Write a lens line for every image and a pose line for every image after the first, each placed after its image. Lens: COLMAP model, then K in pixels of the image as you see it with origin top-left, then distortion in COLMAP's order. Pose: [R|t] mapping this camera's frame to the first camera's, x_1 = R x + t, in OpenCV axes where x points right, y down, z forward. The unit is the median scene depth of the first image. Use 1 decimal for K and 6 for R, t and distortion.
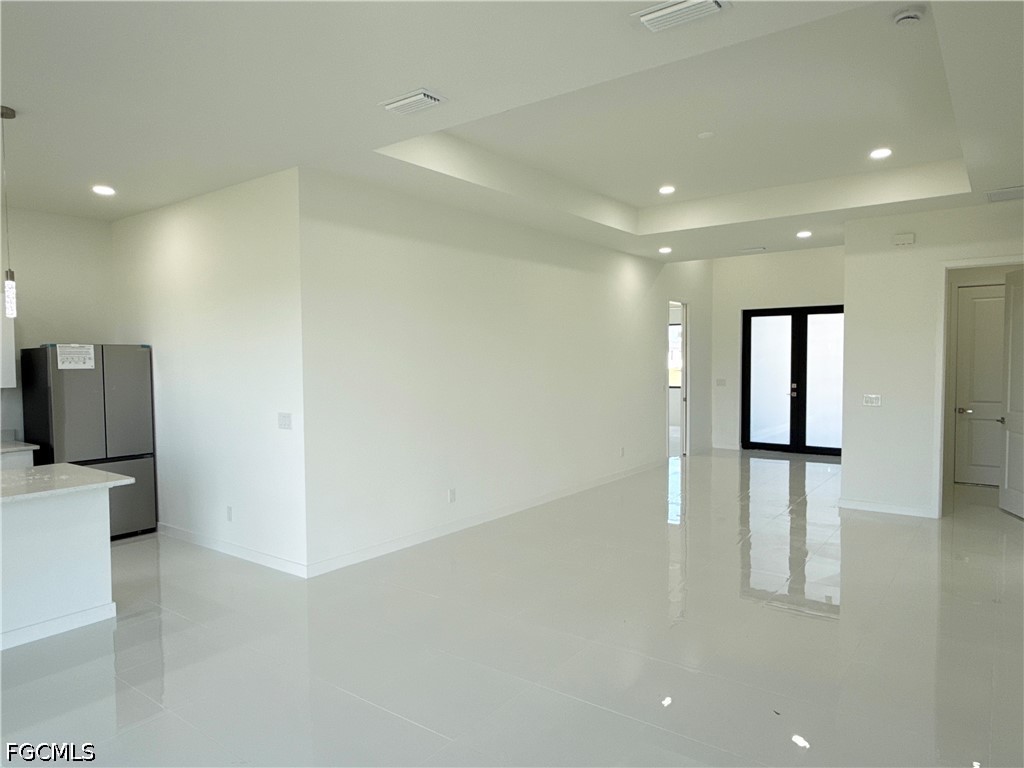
lens RADIAL K [[649.7, 0, 512.0], [0, 649.7, 384.0], [0, 0, 1]] dist [0.002974, -0.000907]
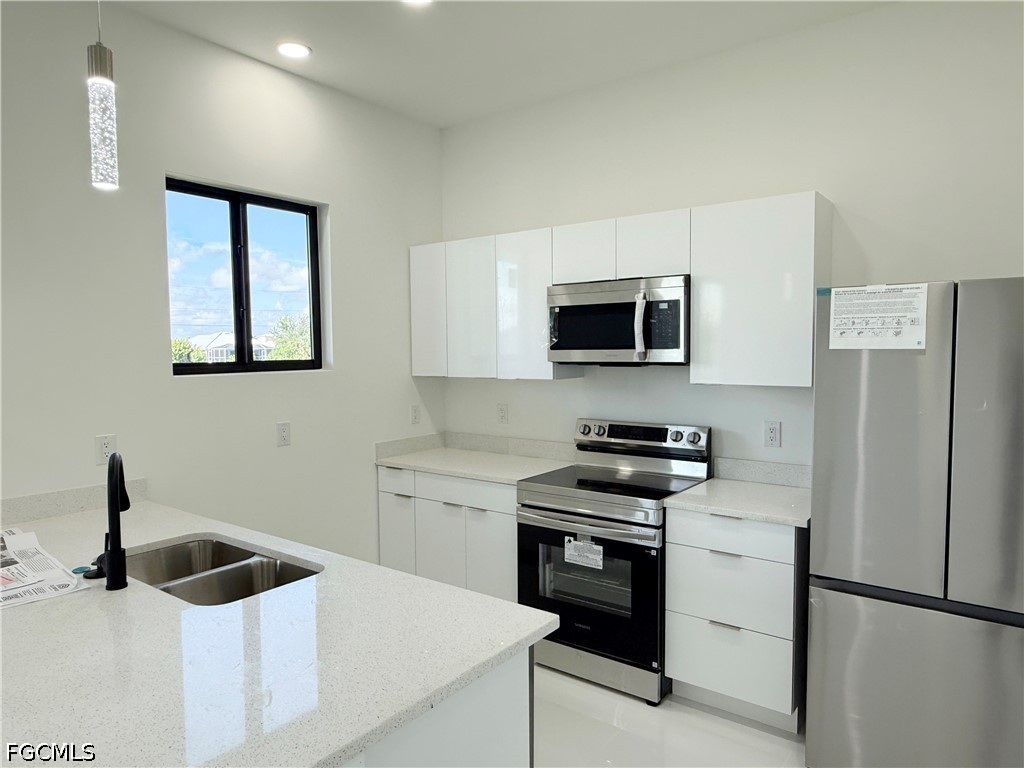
lens RADIAL K [[649.7, 0, 512.0], [0, 649.7, 384.0], [0, 0, 1]] dist [0.002974, -0.000907]
pose [[-0.000944, 0.065509, -0.997851, -0.233641], [-0.031628, 0.997351, 0.065507, -0.017465], [0.999499, 0.031622, 0.001130, 0.647422]]
